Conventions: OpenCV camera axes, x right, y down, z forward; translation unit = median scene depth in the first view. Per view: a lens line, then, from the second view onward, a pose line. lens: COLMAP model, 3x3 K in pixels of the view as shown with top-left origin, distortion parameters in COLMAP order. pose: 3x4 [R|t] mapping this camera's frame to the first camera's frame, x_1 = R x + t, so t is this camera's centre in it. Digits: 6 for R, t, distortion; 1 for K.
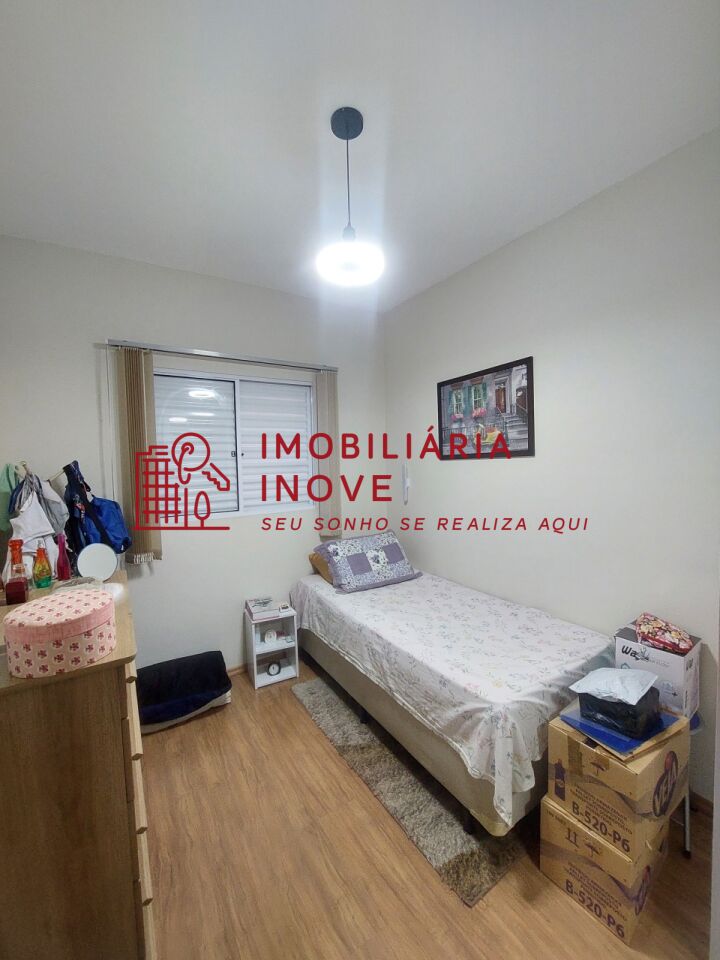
lens RADIAL K [[384.7, 0, 366.5], [0, 384.7, 475.5], [0, 0, 1]] dist [-0.019061, 0.000673]
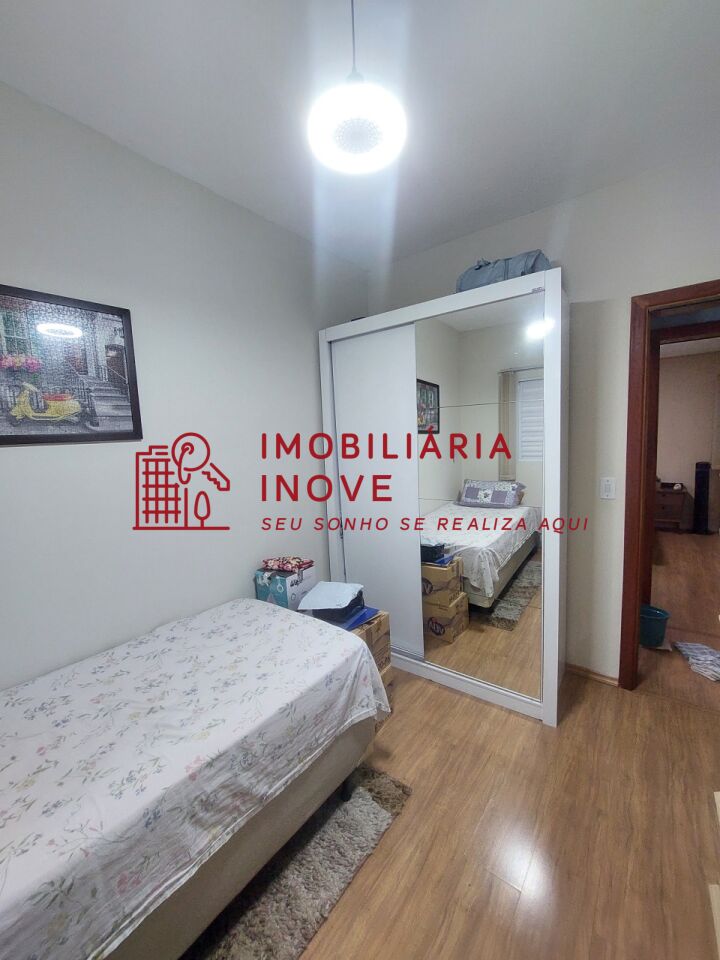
lens RADIAL K [[385.4, 0, 366.9], [0, 385.4, 476.9], [0, 0, 1]] dist [-0.018685, 0.000974]
pose [[-0.337556, -0.056547, 0.939606, -0.526760], [0.081495, 0.992690, 0.089019, -0.007597], [-0.937771, 0.106622, -0.330480, 0.940932]]
